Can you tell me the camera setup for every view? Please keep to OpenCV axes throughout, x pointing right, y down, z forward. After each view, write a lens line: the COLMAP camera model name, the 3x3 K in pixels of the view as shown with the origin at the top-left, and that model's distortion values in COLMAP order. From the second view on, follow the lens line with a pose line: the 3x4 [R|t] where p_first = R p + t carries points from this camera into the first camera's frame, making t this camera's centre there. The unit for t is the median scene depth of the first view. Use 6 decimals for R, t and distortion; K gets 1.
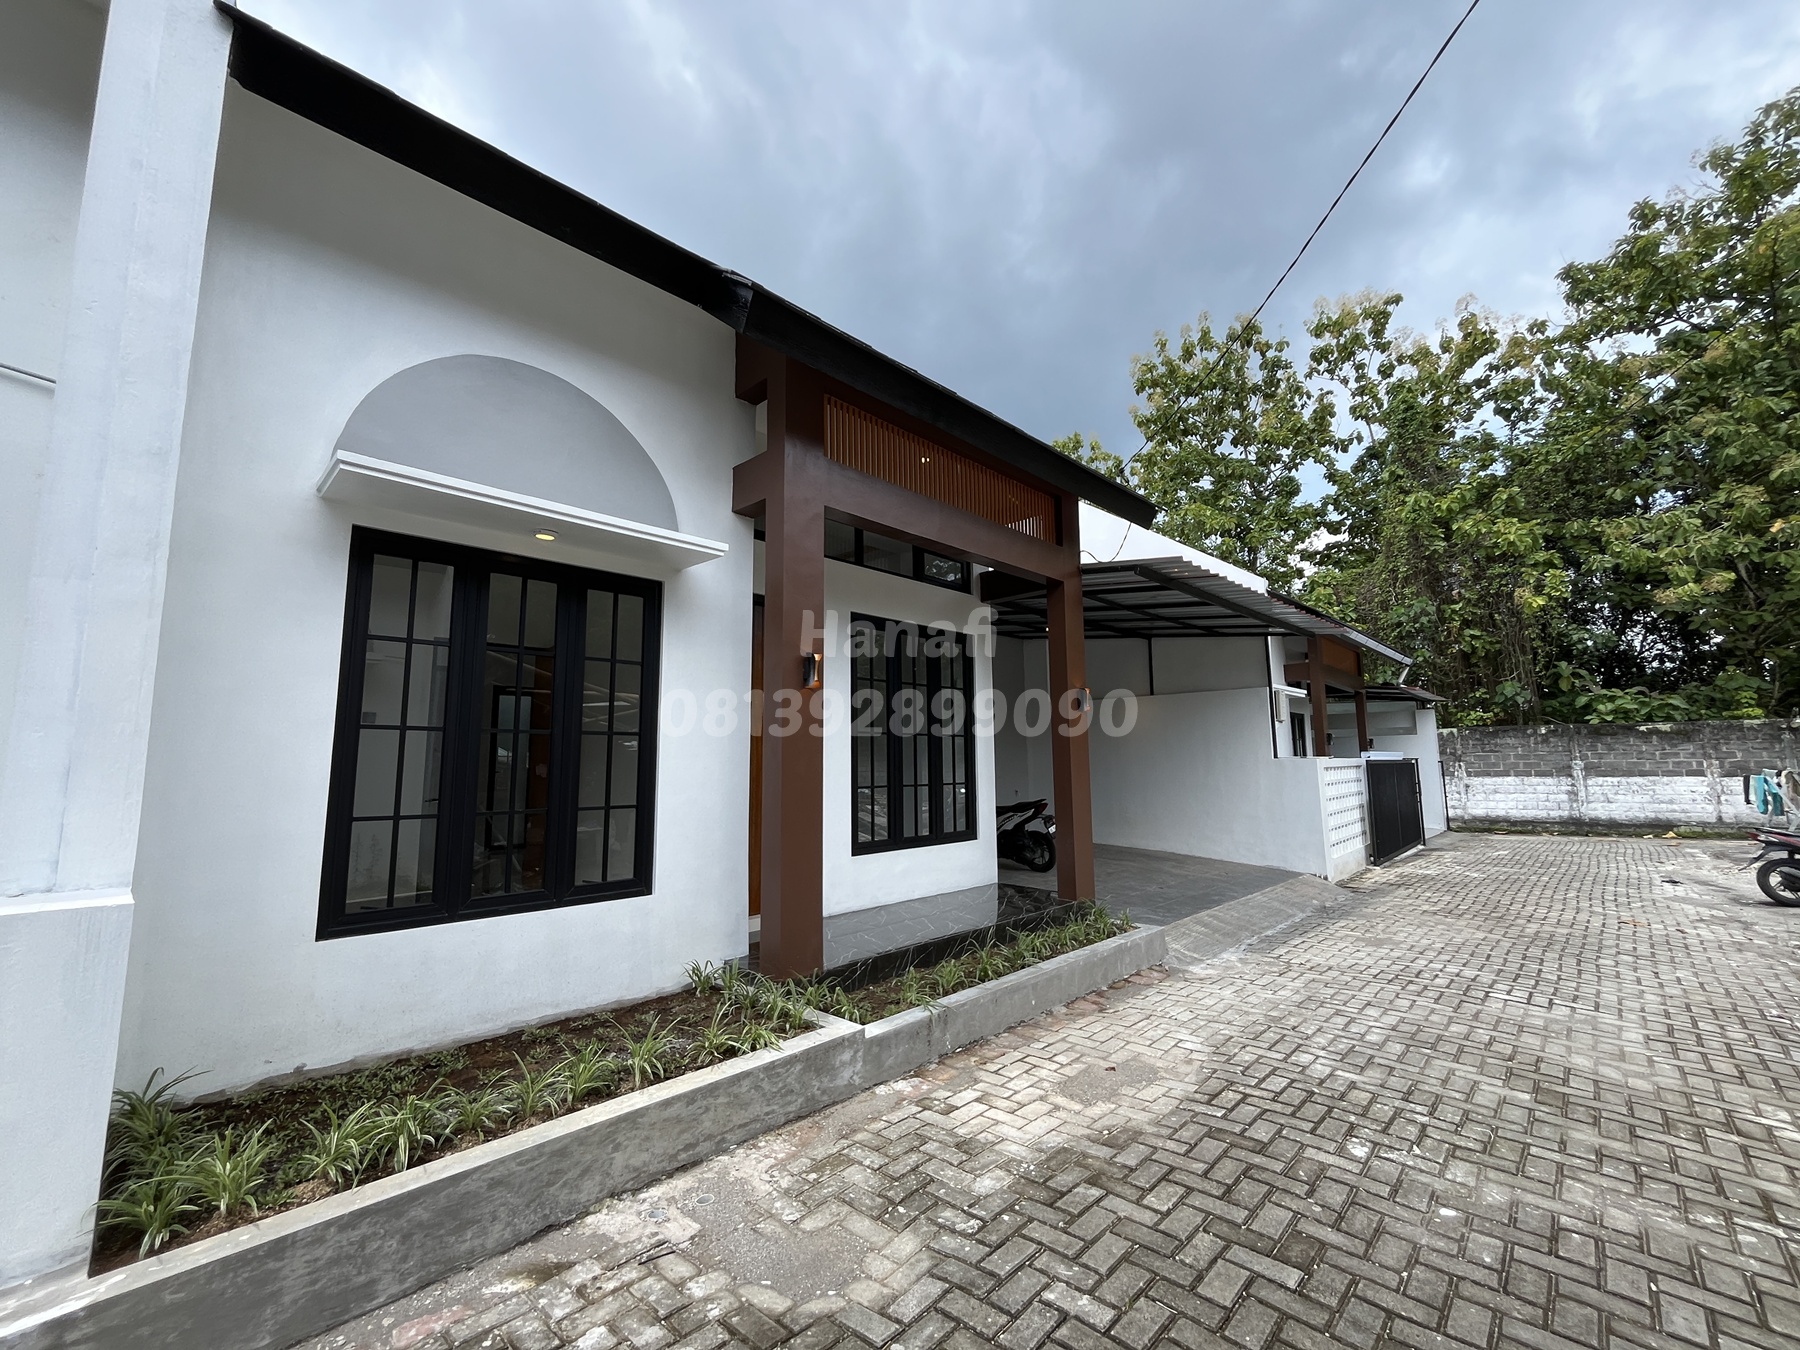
lens RADIAL K [[733.2, 0, 896.0], [0, 733.2, 676.7], [0, 0, 1]] dist [-0.002357, 0.000242]
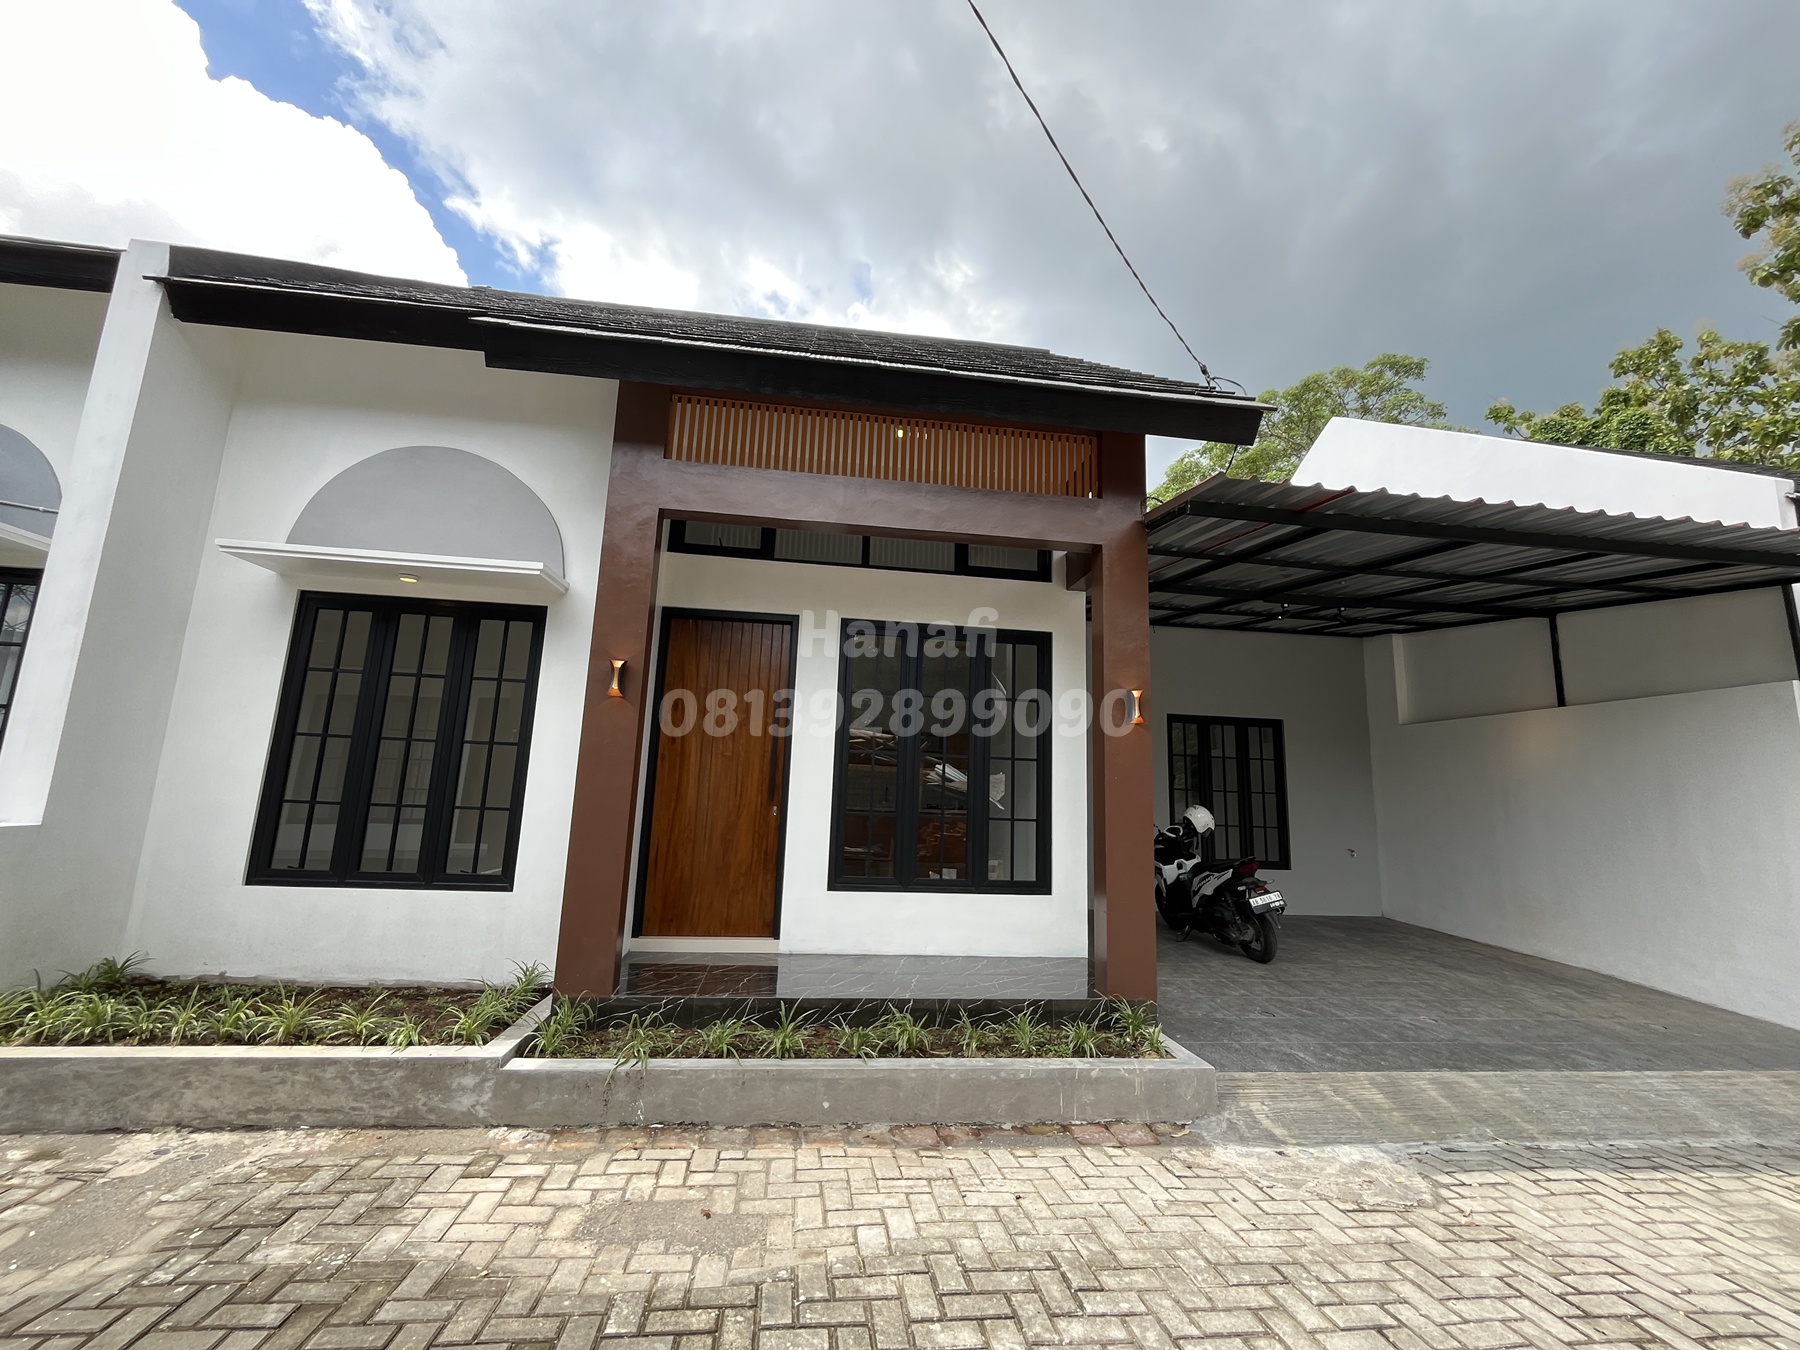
lens RADIAL K [[733.2, 0, 893.8], [0, 733.2, 673.1], [0, 0, 1]] dist [-0.002357, 0.000242]
pose [[0.783818, -0.066602, -0.617409, 0.899637], [0.028696, 0.997055, -0.071125, 0.075320], [0.620327, 0.038031, 0.783420, 0.543714]]
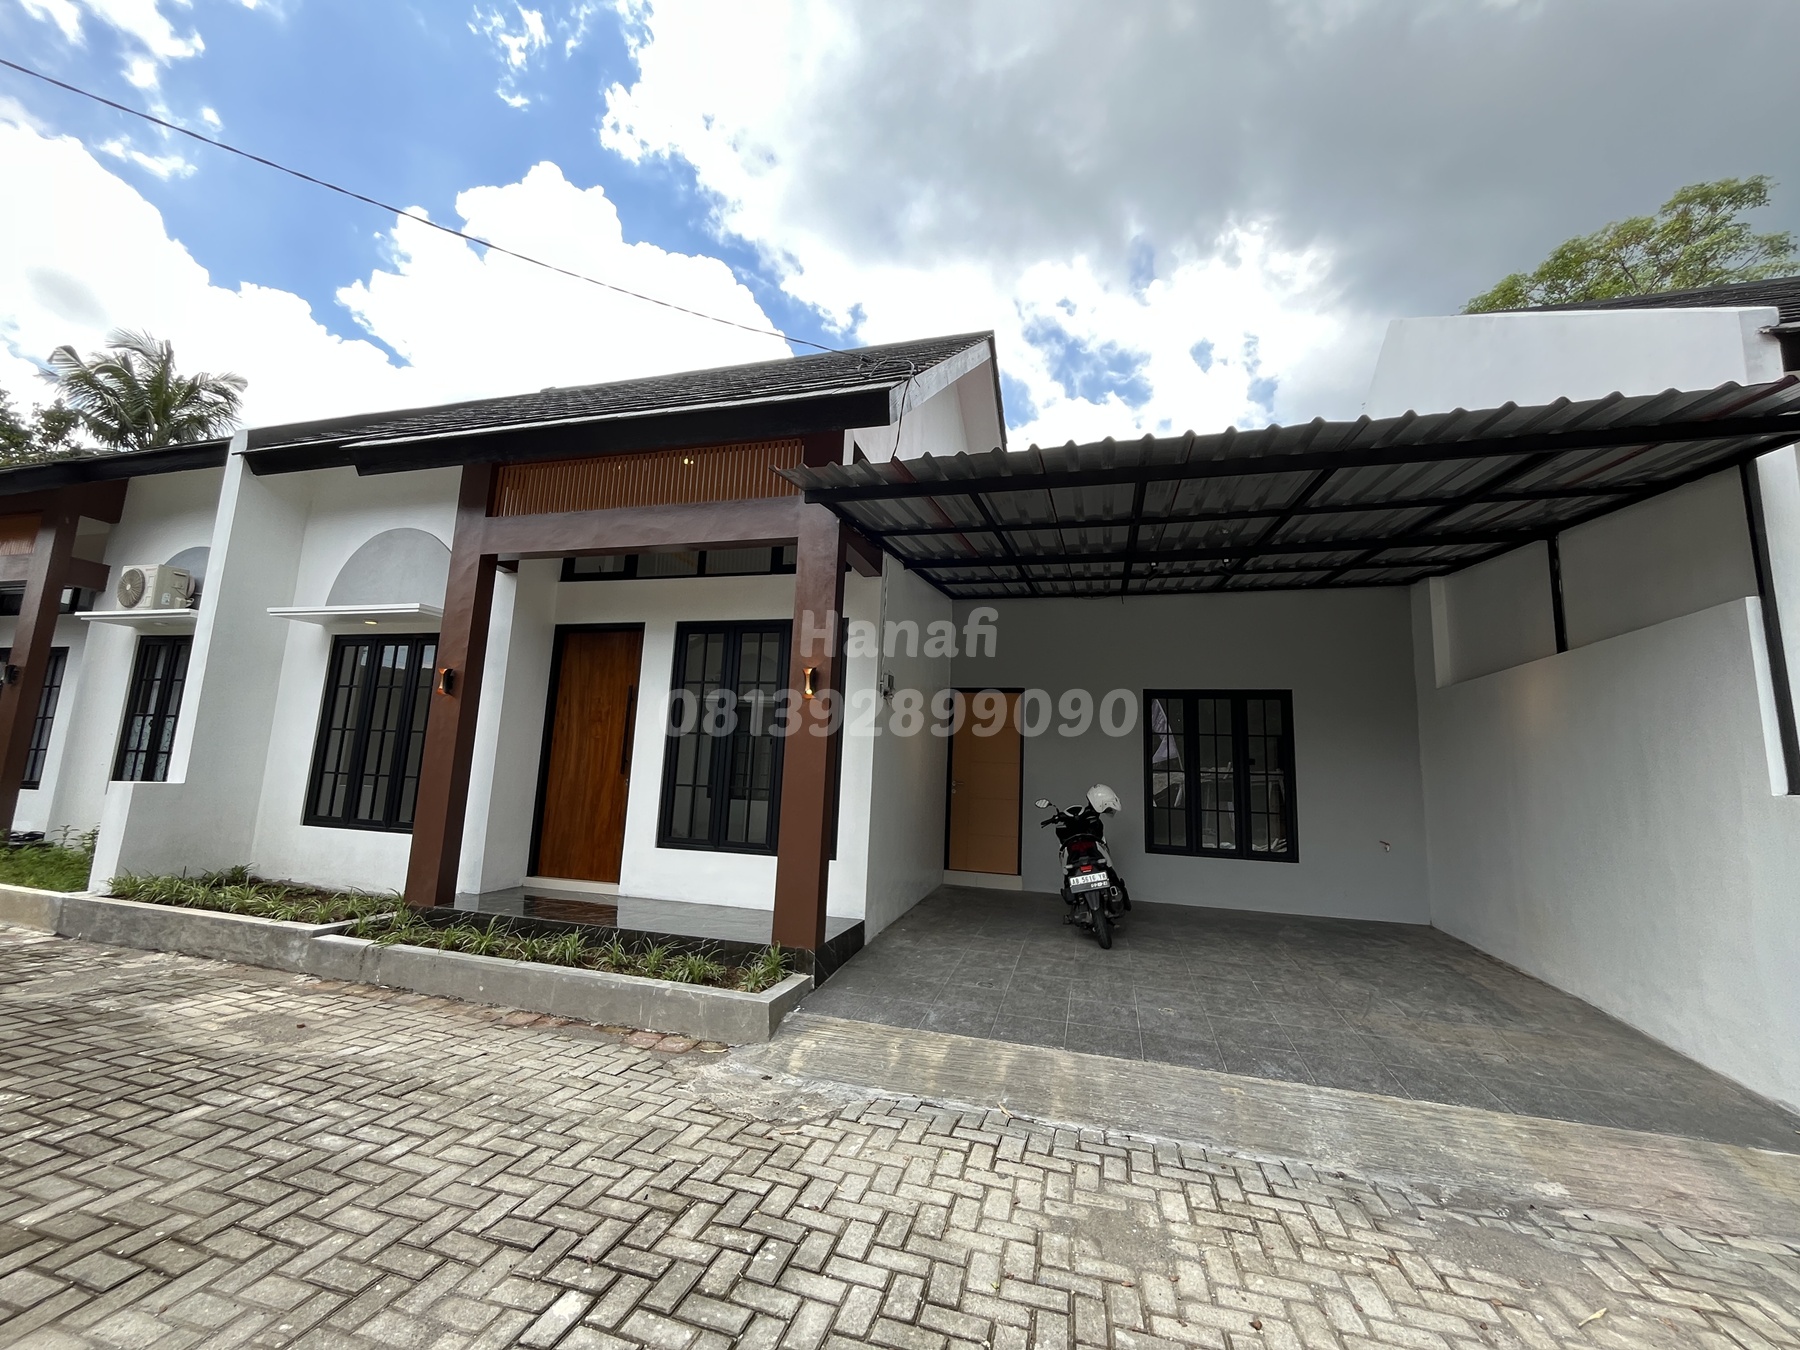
lens RADIAL K [[733.2, 0, 892.7], [0, 733.2, 673.8], [0, 0, 1]] dist [-0.002357, 0.000242]
pose [[0.478037, -0.101432, -0.872463, 1.699266], [0.056769, 0.994801, -0.084550, 0.161158], [0.876503, -0.009111, 0.481310, 1.249167]]
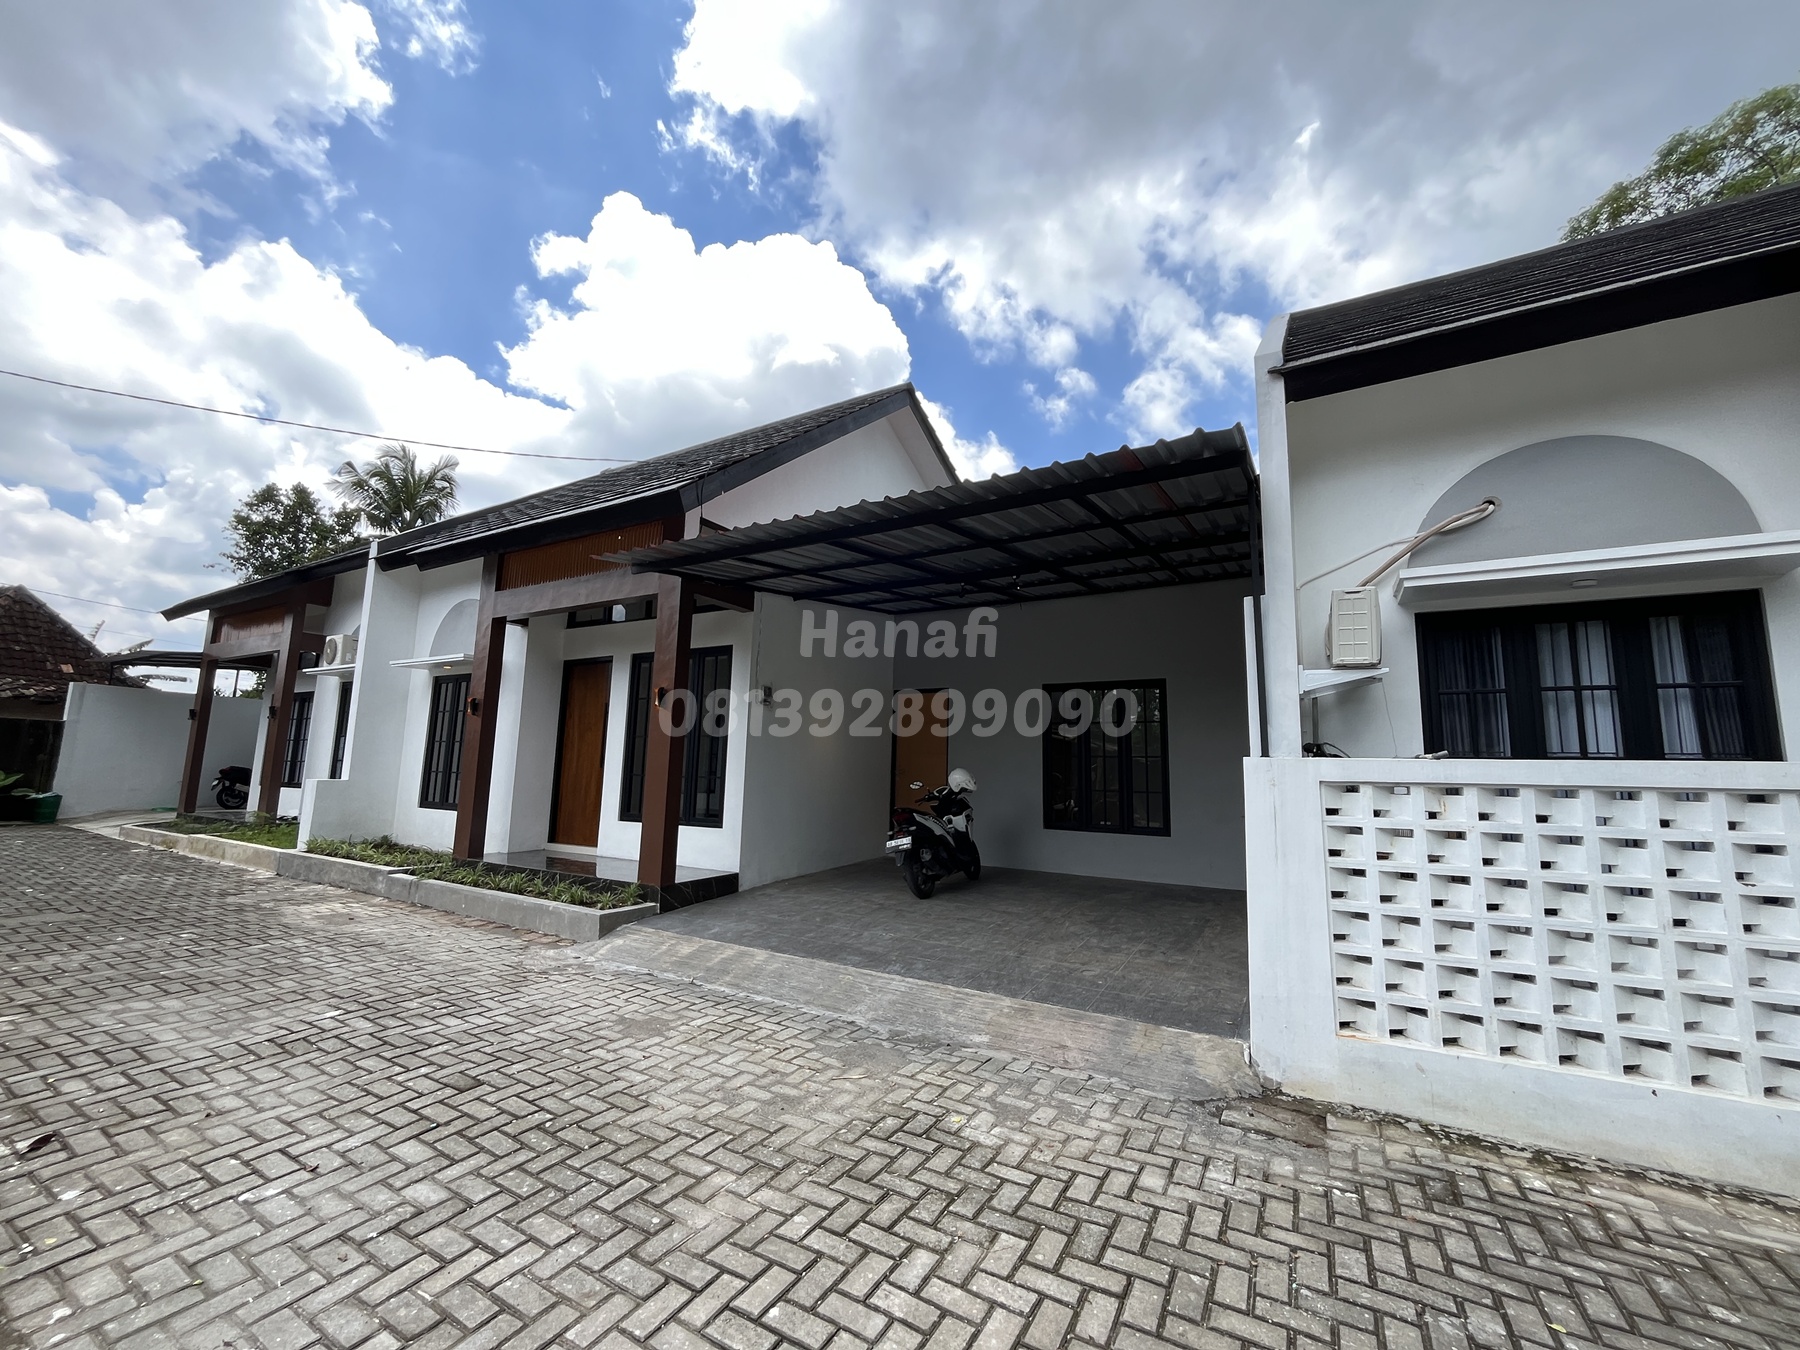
lens RADIAL K [[733.2, 0, 891.4], [0, 733.2, 676.3], [0, 0, 1]] dist [-0.002357, 0.000242]
pose [[0.238514, -0.115436, -0.964254, 2.419178], [0.087561, 0.991422, -0.097030, 0.234645], [0.967184, -0.061288, 0.246576, 1.878882]]
